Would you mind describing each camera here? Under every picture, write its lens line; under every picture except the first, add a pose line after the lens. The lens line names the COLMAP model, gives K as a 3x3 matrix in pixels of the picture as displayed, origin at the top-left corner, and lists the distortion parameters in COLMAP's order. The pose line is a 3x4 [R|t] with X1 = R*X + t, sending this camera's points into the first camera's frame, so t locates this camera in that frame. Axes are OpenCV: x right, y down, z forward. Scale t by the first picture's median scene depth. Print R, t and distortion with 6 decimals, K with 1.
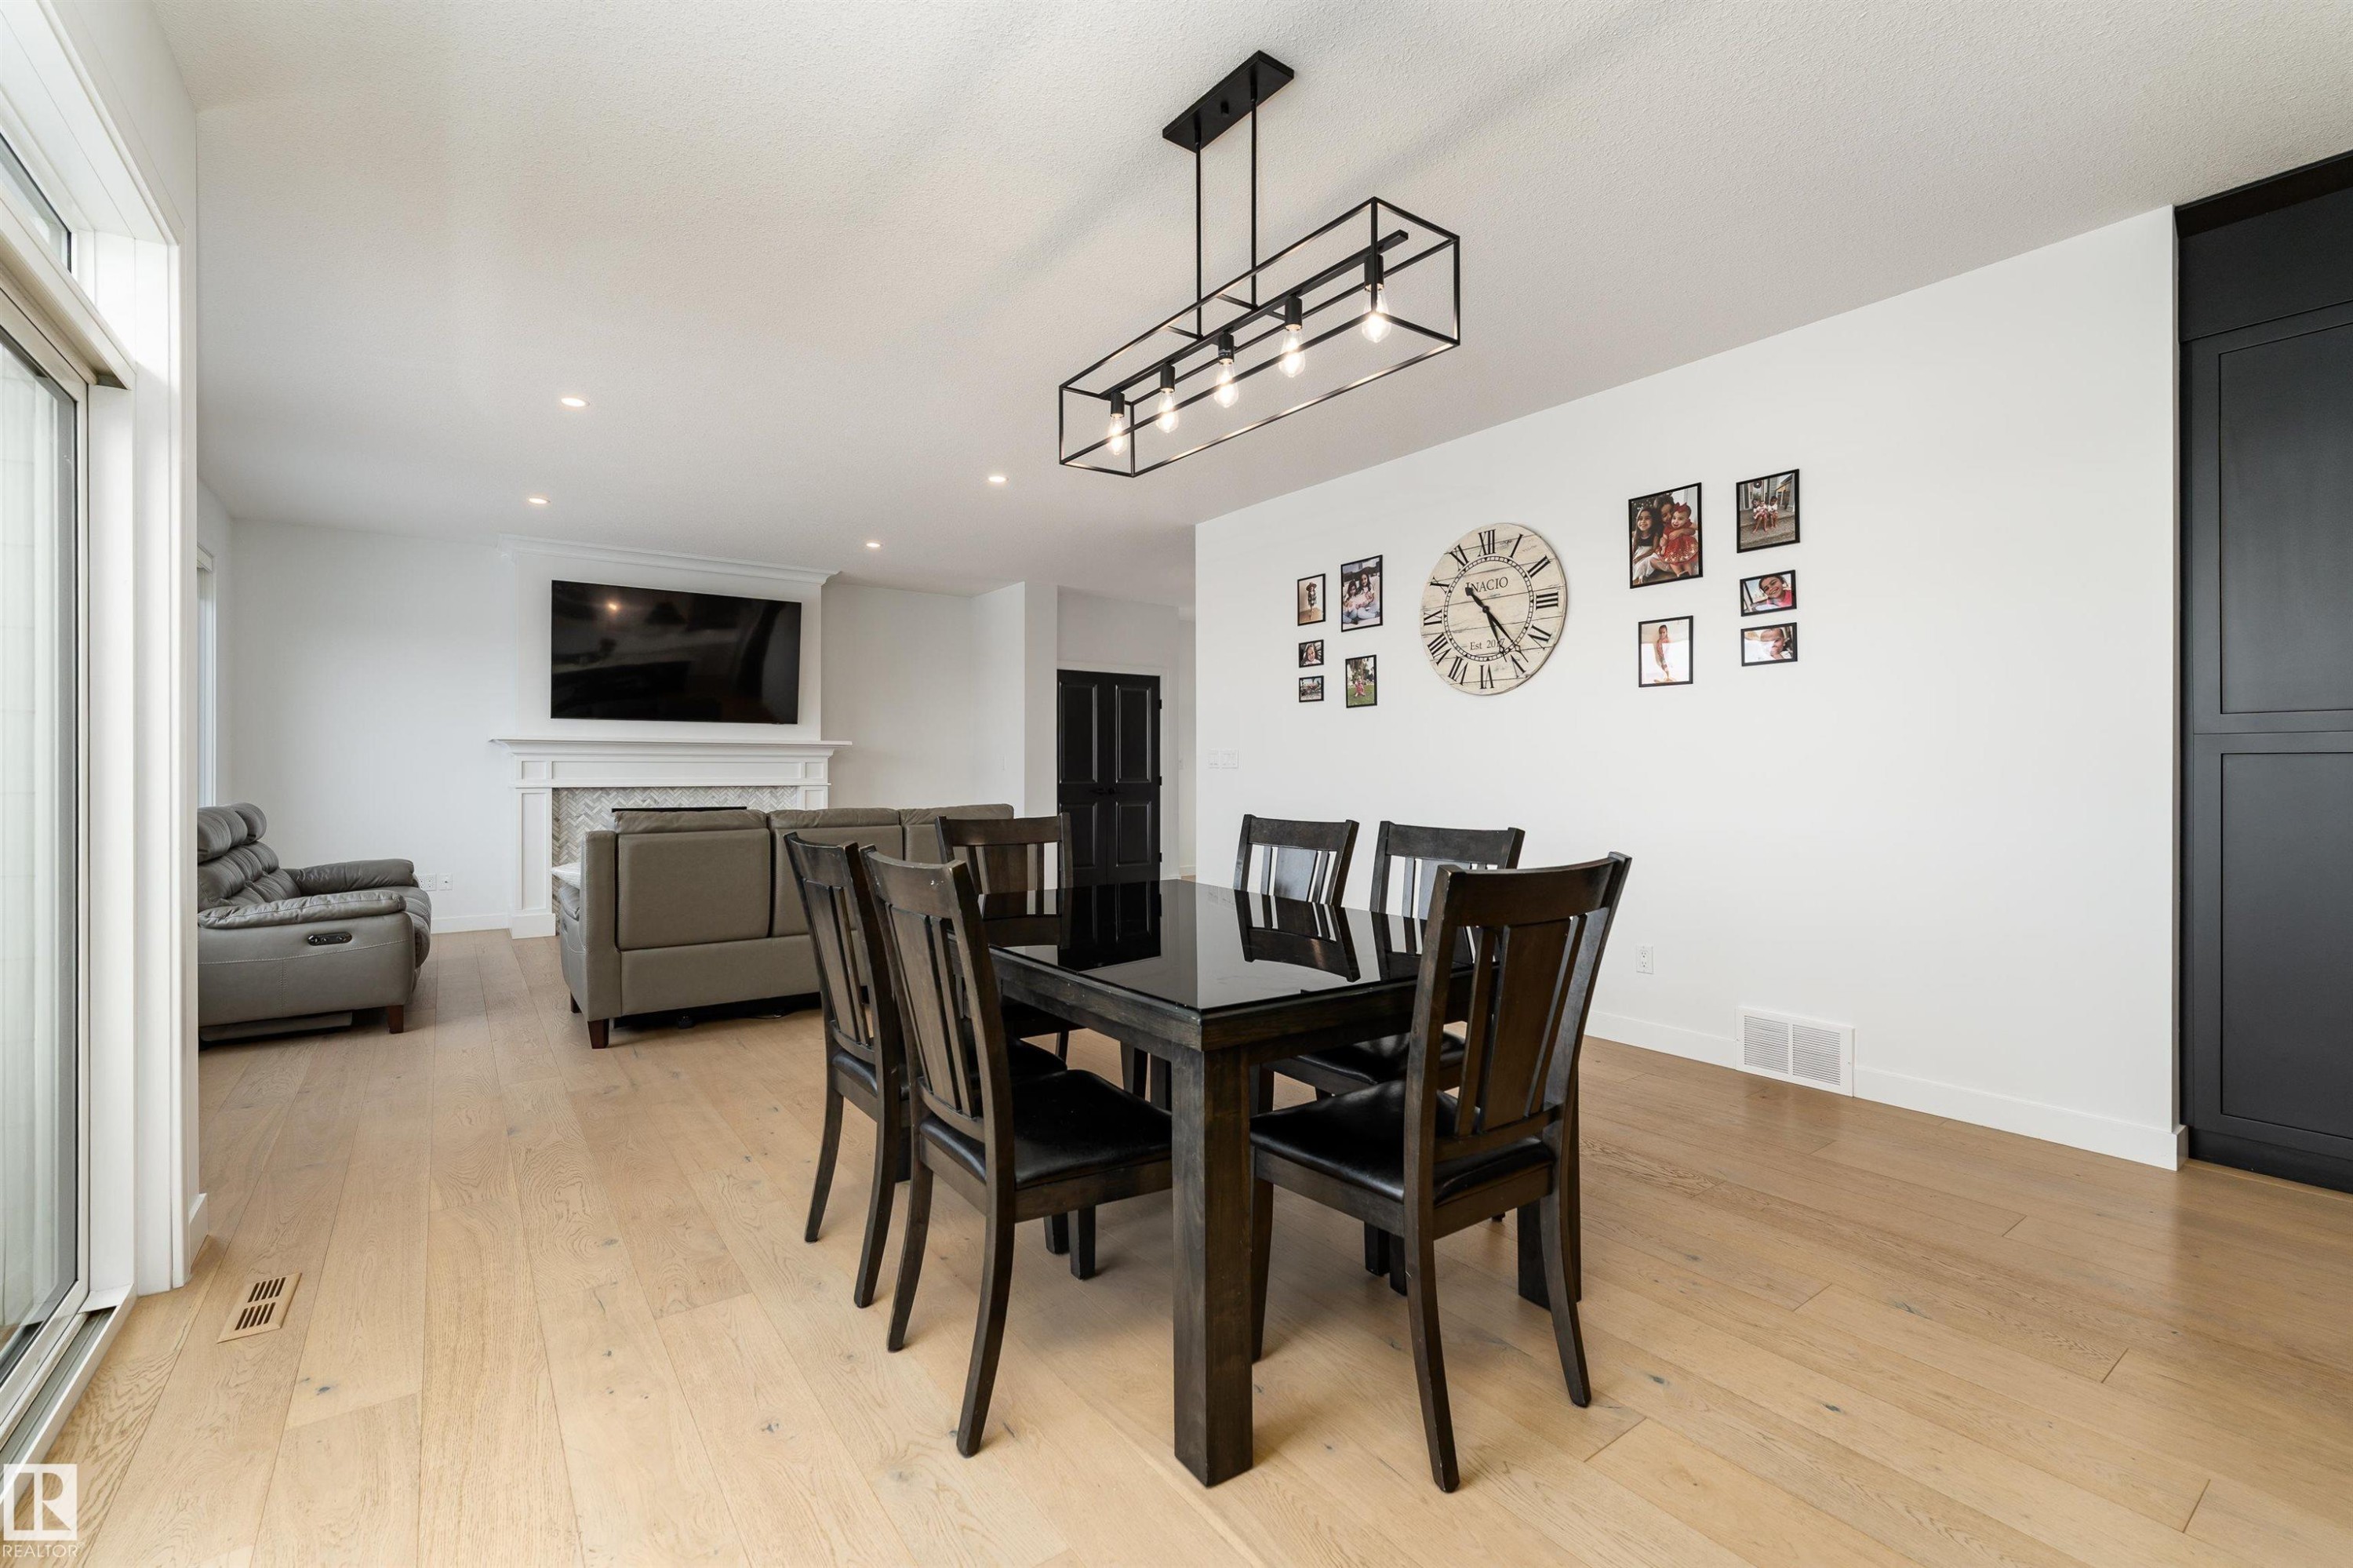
lens RADIAL K [[1005.1, 0, 1170.0], [0, 1005.1, 778.7], [0, 0, 1]] dist [-0.000720, 0.000035]
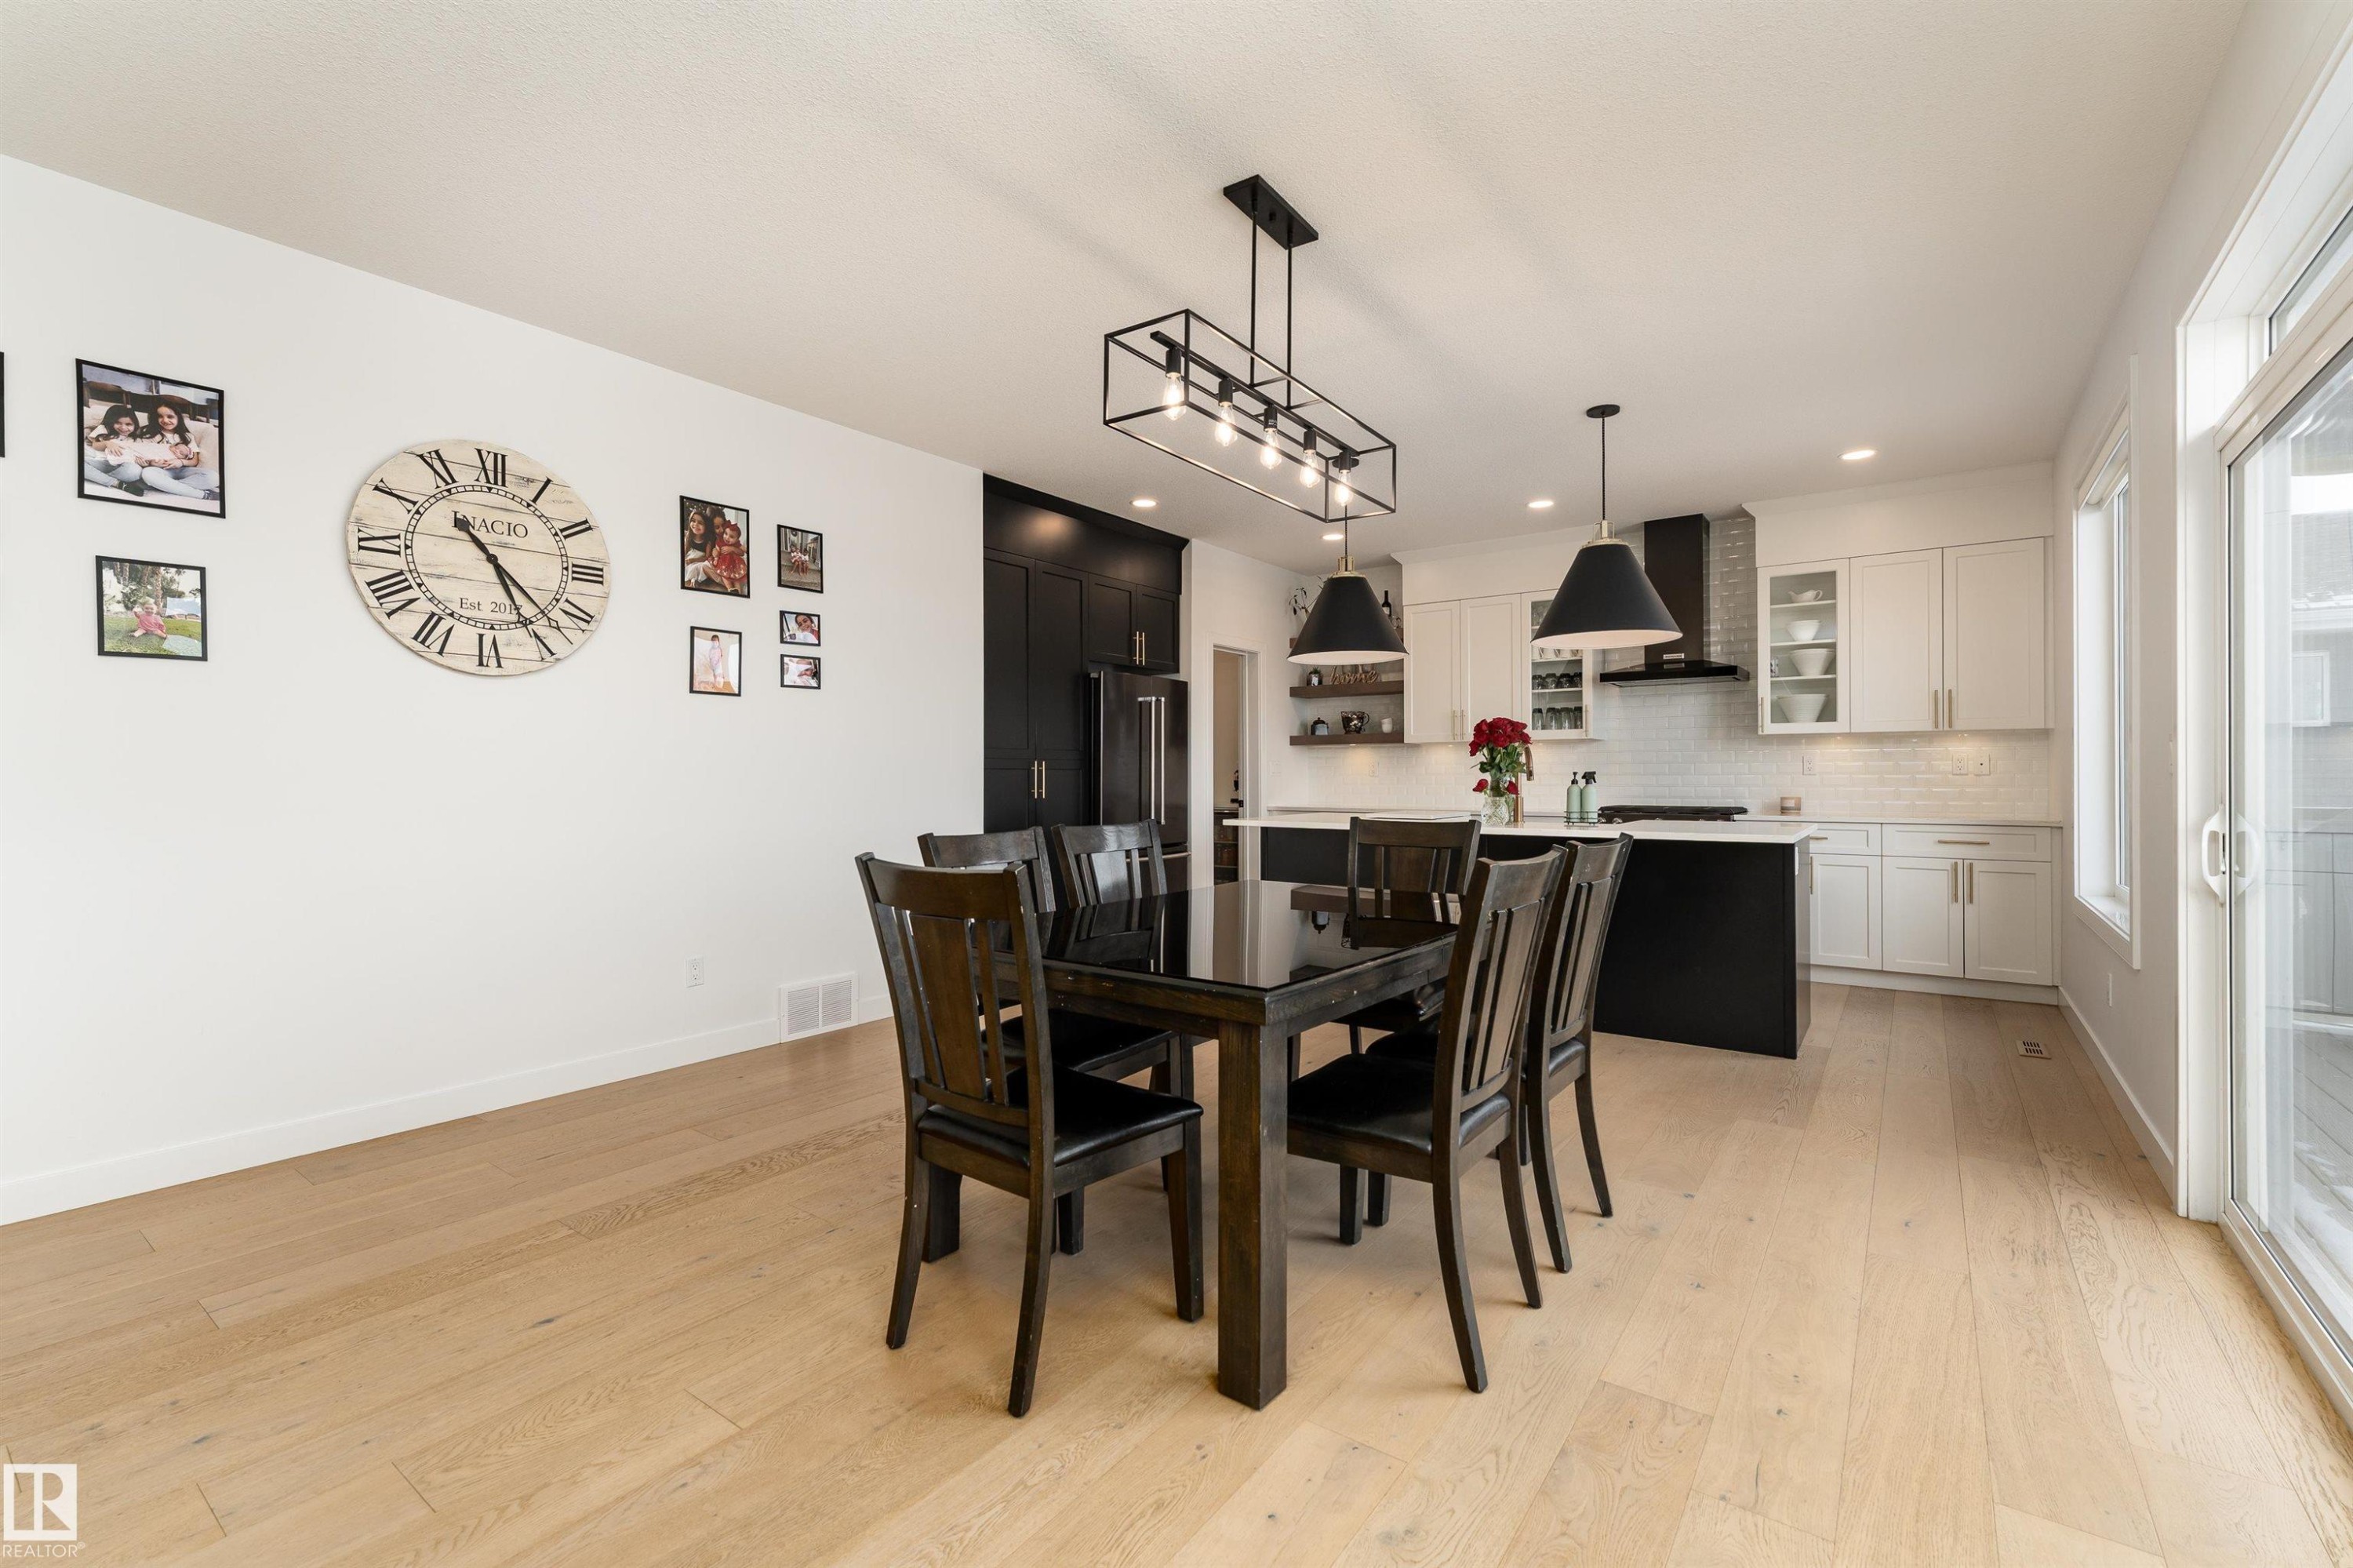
lens RADIAL K [[1005.1, 0, 1170.0], [0, 1005.1, 778.7], [0, 0, 1]] dist [-0.000720, 0.000035]
pose [[-0.298694, -0.001321, 0.954348, -0.585889], [0.011046, 0.999927, 0.004841, -0.007763], [-0.954285, 0.011988, -0.298658, 0.832033]]
